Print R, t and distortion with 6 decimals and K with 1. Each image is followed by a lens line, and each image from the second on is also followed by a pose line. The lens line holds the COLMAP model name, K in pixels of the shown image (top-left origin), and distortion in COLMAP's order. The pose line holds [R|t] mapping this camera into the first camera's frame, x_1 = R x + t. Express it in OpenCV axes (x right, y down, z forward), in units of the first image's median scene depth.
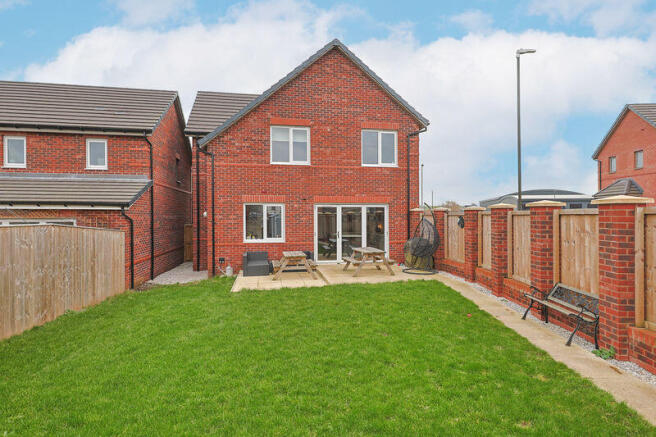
lens RADIAL K [[363.3, 0, 326.0], [0, 363.3, 215.0], [0, 0, 1]] dist [0.002605, -0.002621]
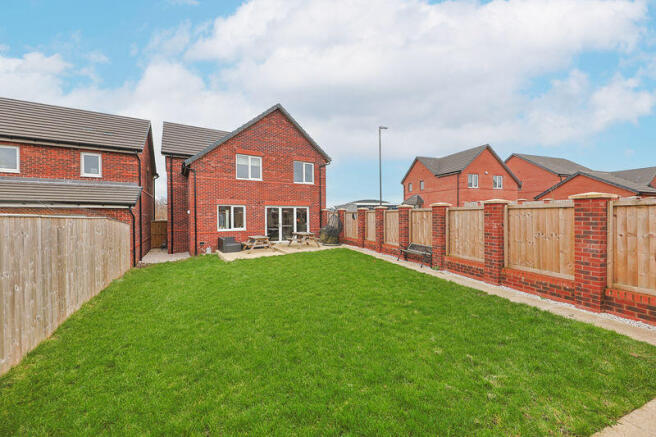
lens RADIAL K [[240.1, 0, 328.5], [0, 240.1, 215.1], [0, 0, 1]] dist [-0.012264, -0.000300]
pose [[0.935487, -0.002537, 0.353353, -0.147740], [0.001468, 0.999994, 0.003292, 0.007433], [-0.353359, -0.002561, 0.935484, -0.074688]]
